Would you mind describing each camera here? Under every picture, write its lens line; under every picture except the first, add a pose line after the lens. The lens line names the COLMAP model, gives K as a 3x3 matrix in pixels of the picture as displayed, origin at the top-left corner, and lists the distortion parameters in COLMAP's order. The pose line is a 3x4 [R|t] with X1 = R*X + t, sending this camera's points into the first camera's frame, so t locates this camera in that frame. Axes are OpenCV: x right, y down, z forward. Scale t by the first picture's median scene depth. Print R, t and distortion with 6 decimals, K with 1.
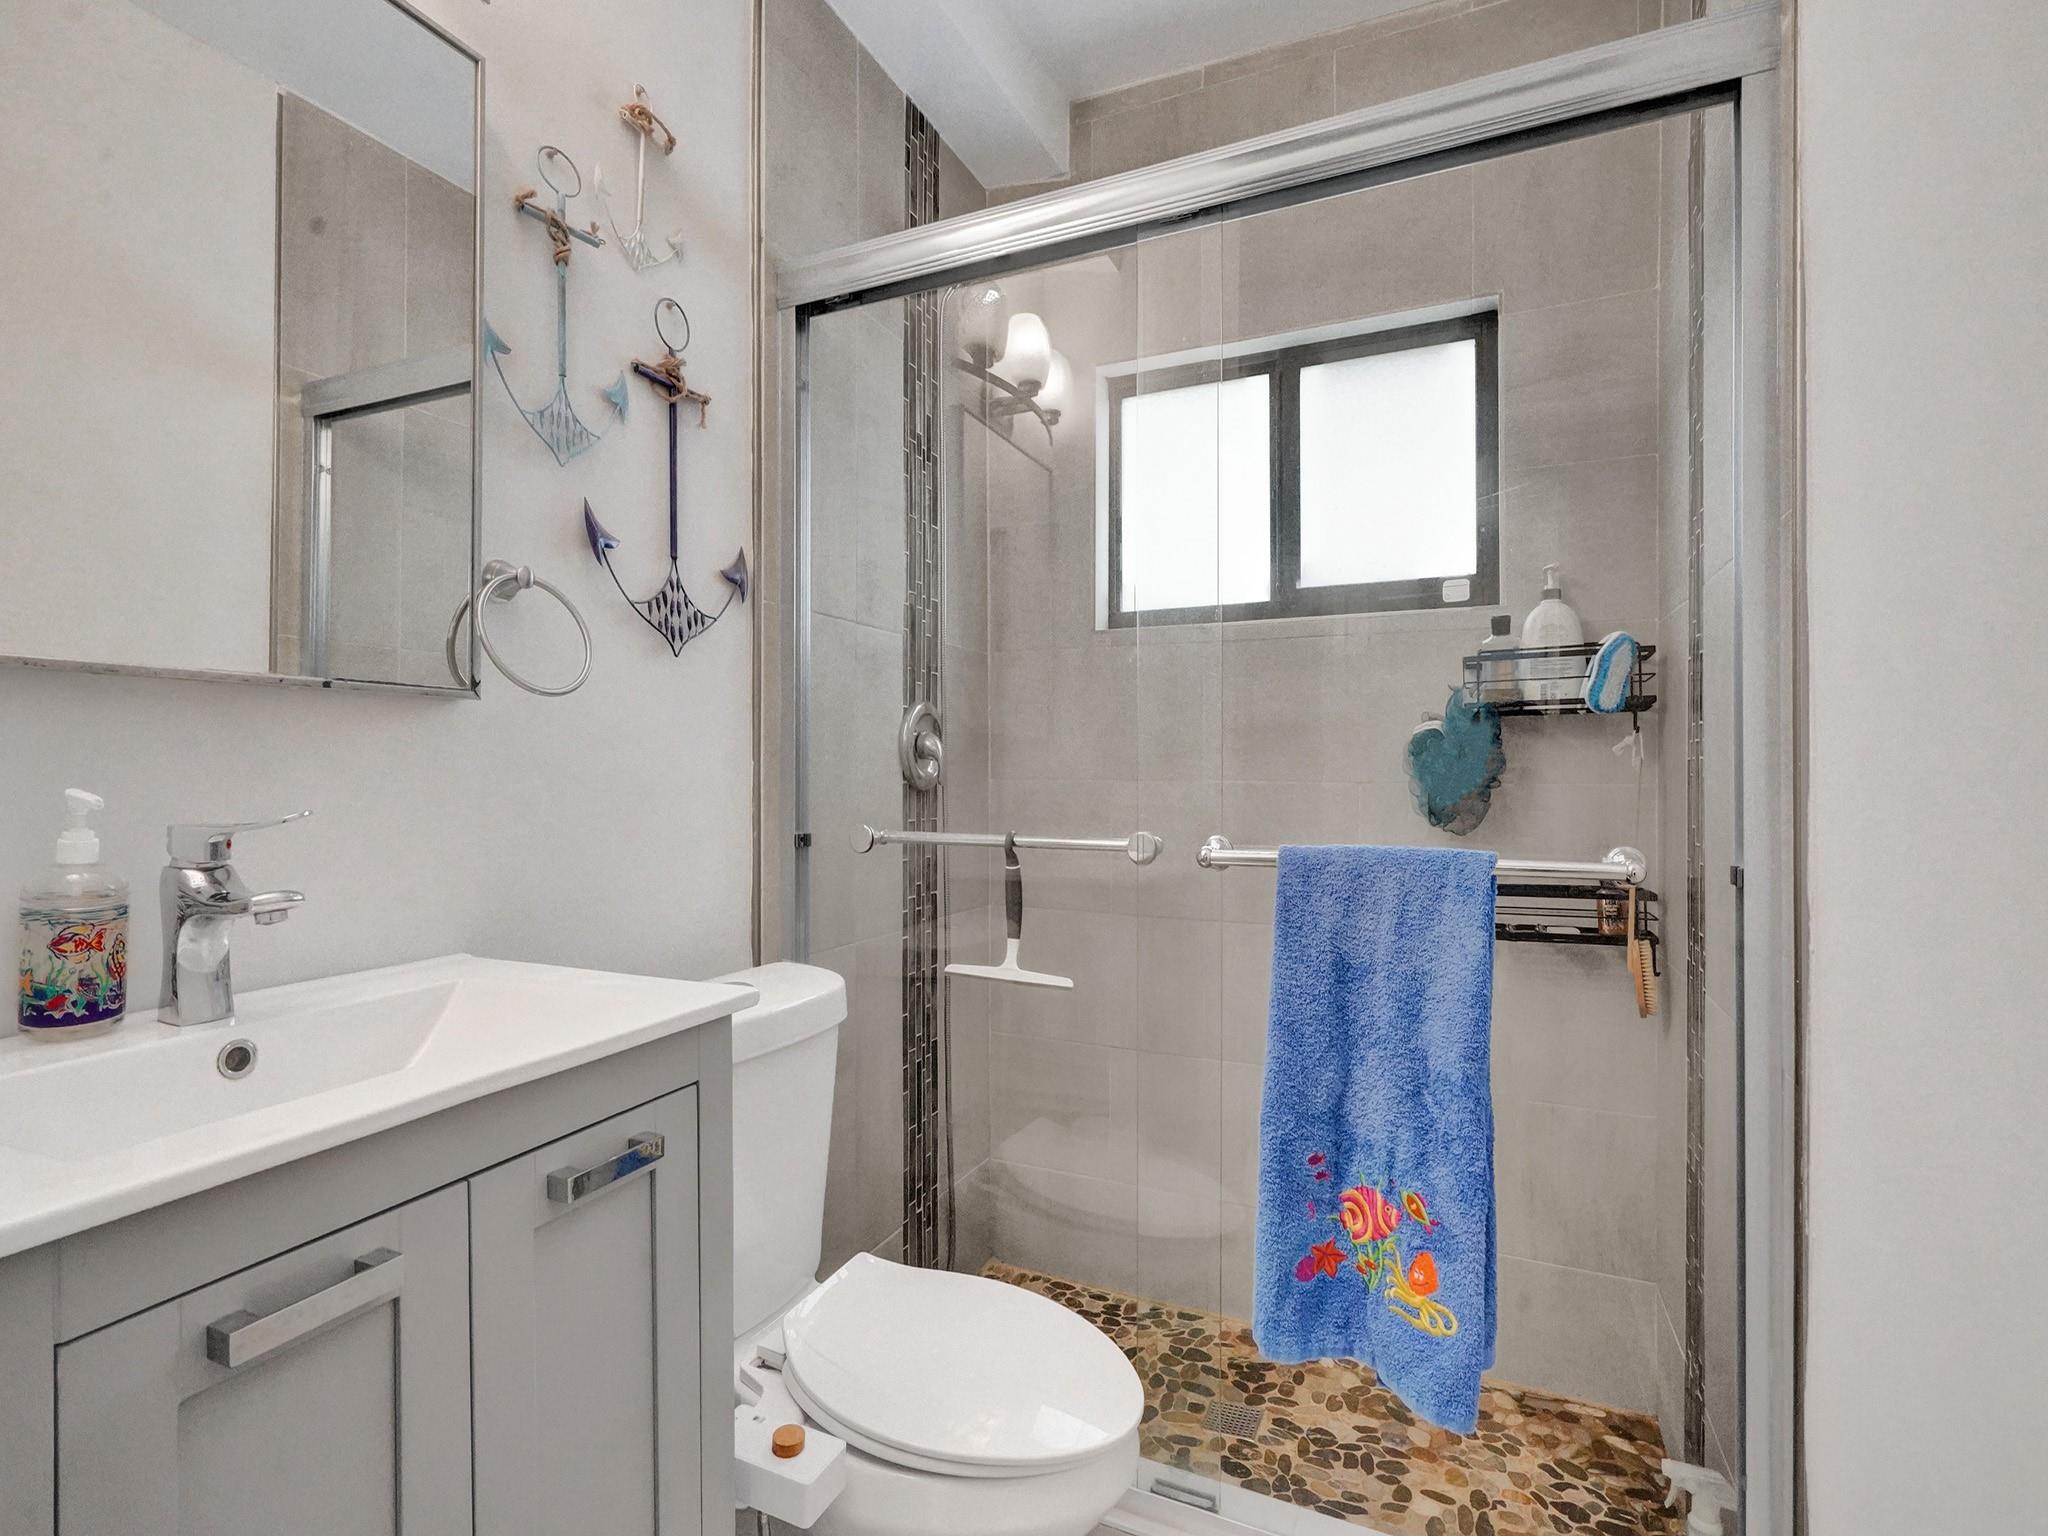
lens RADIAL K [[961.6, 0, 1028.7], [0, 961.6, 769.0], [0, 0, 1]] dist [-0.002368, 0.000498]
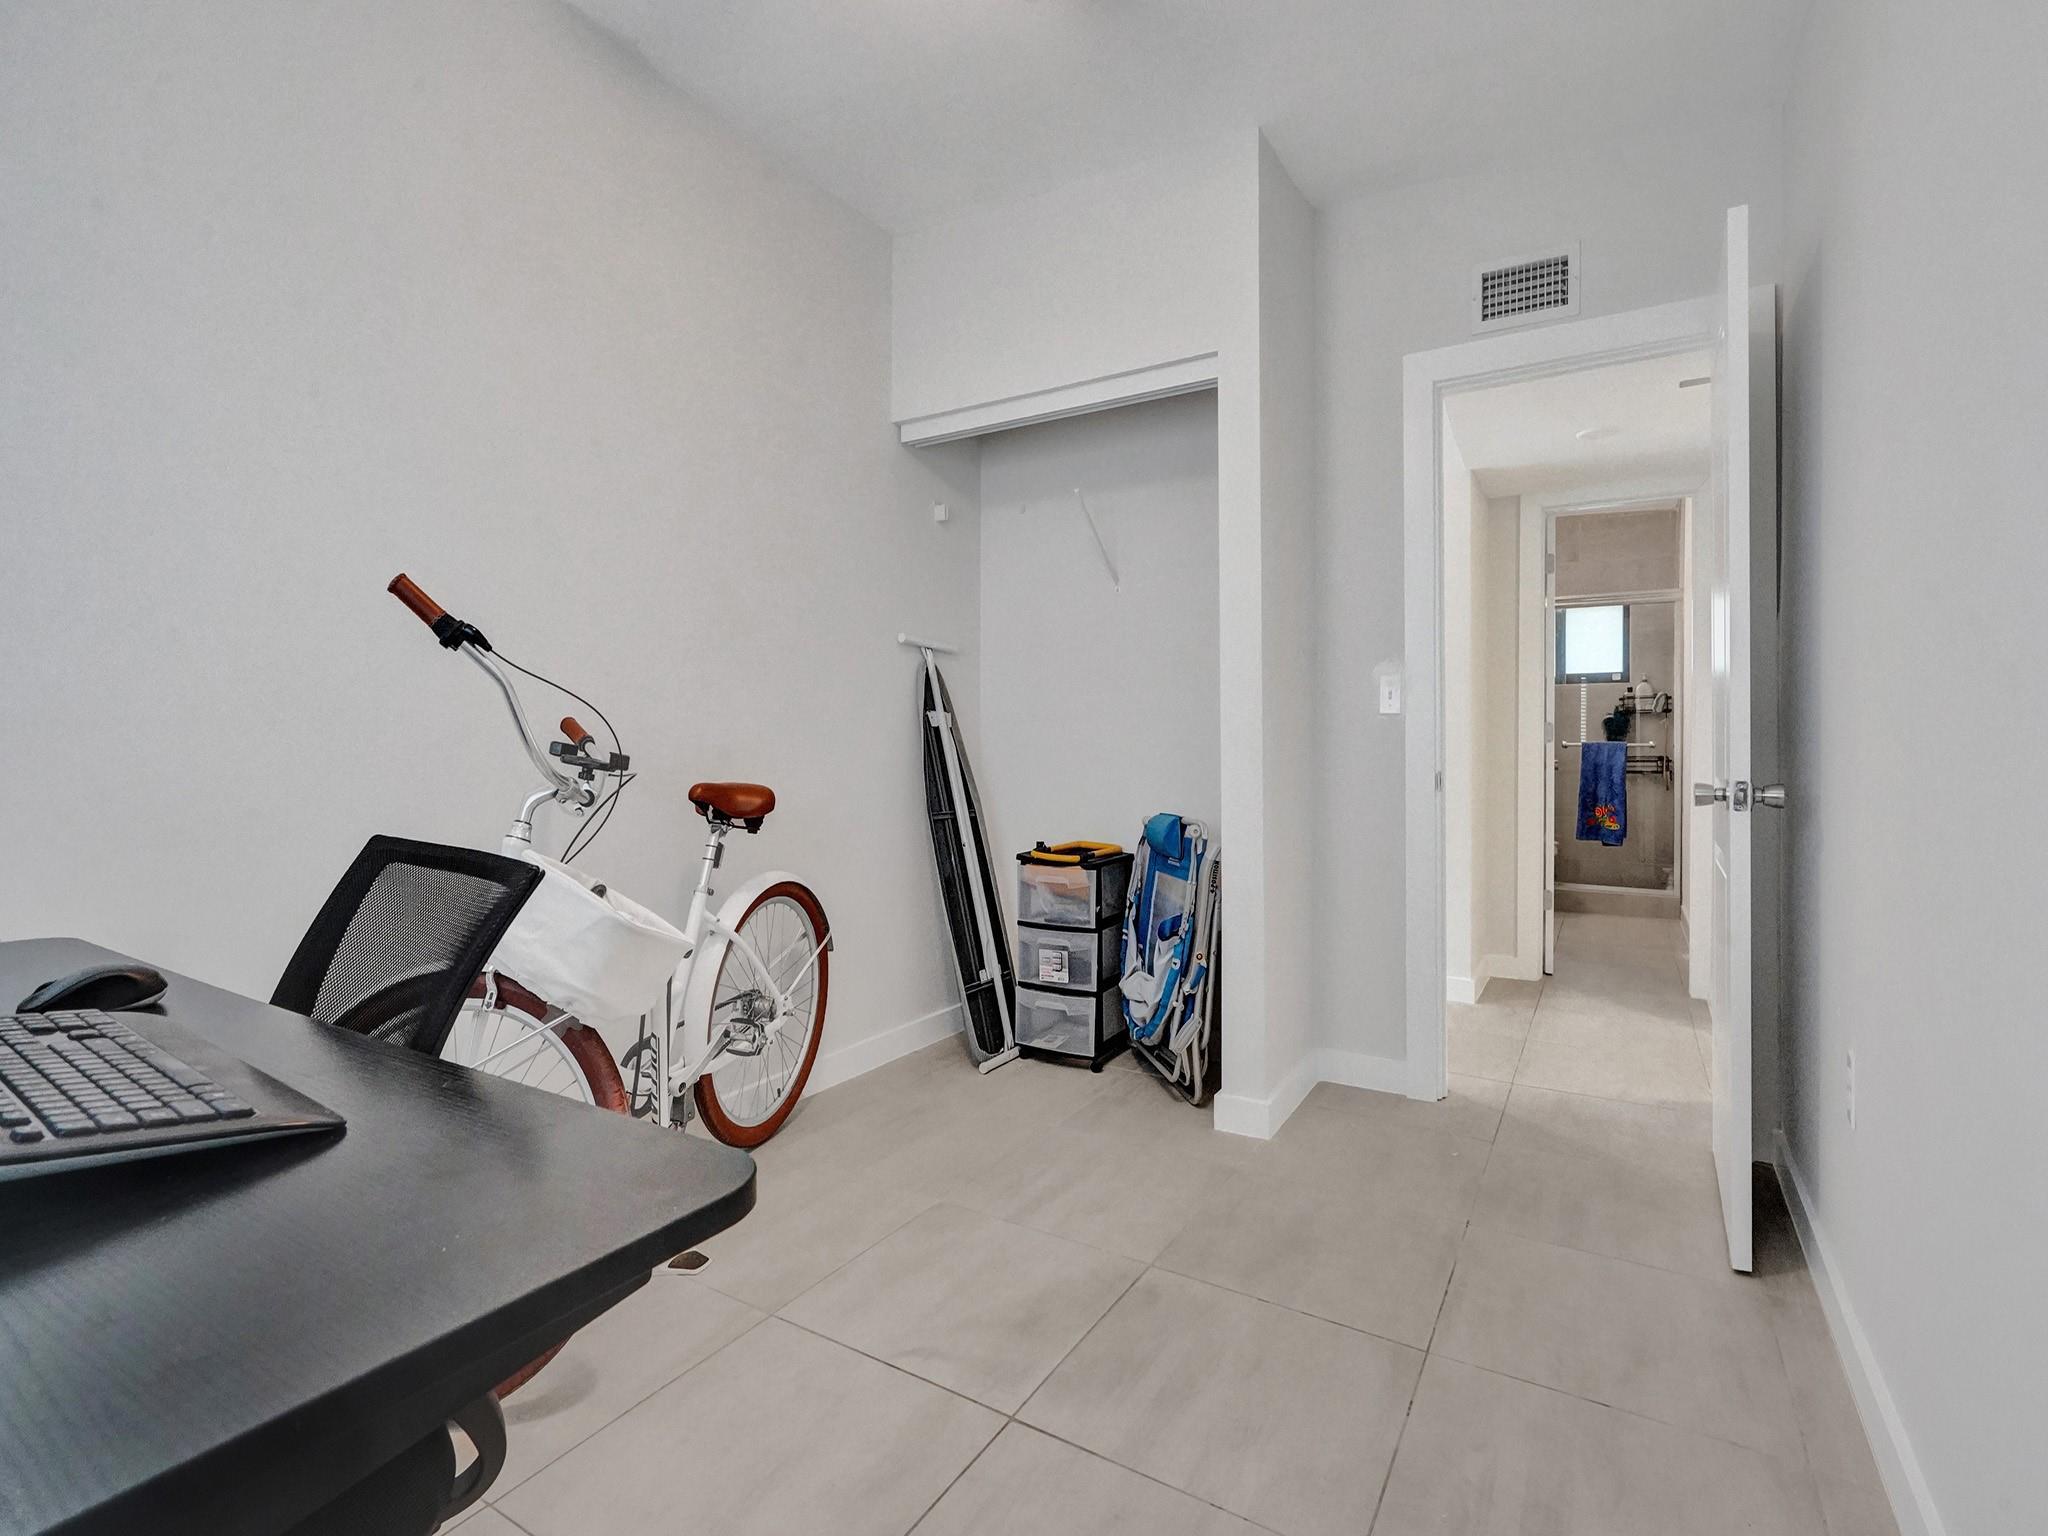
lens RADIAL K [[961.6, 0, 1022.7], [0, 961.6, 760.9], [0, 0, 1]] dist [-0.002368, 0.000498]
pose [[0.993368, -0.002042, -0.114961, -1.521913], [0.003918, 0.999863, 0.016100, 0.062813], [0.114913, -0.016444, 0.993239, -3.190458]]
